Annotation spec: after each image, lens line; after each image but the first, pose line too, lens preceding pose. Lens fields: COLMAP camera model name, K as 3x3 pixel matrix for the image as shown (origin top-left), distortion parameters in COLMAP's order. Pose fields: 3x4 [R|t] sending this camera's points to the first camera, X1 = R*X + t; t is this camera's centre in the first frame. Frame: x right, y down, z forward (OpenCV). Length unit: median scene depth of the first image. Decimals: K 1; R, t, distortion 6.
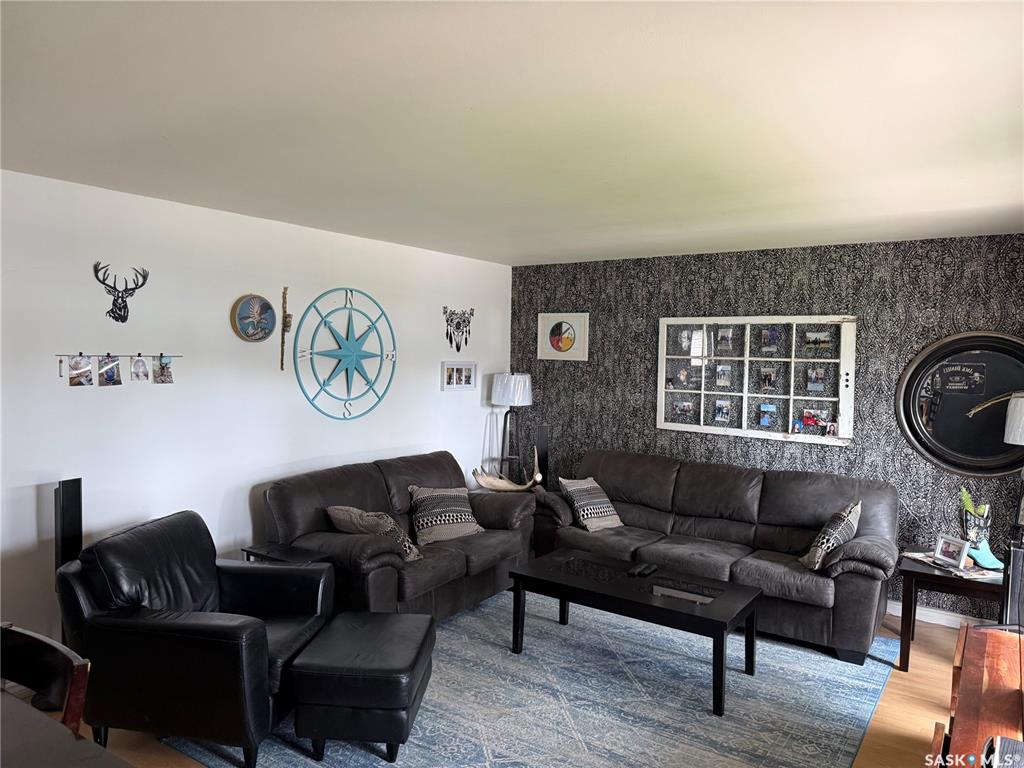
lens RADIAL K [[719.9, 0, 512.5], [0, 719.9, 389.4], [0, 0, 1]] dist [0.076685, -0.103547]
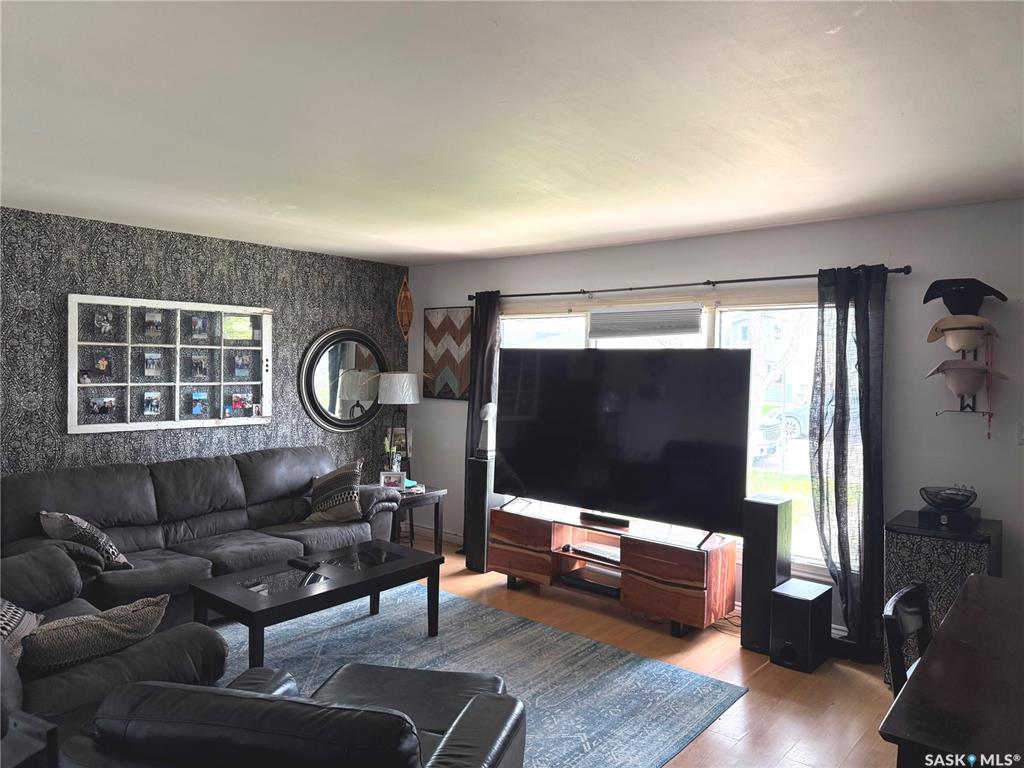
lens RADIAL K [[719.9, 0, 512.5], [0, 719.9, 389.4], [0, 0, 1]] dist [0.076685, -0.103547]
pose [[0.097516, -0.062277, 0.993284, -0.596722], [0.035467, 0.997624, 0.059067, -0.027017], [-0.994602, 0.029469, 0.099493, 0.480500]]
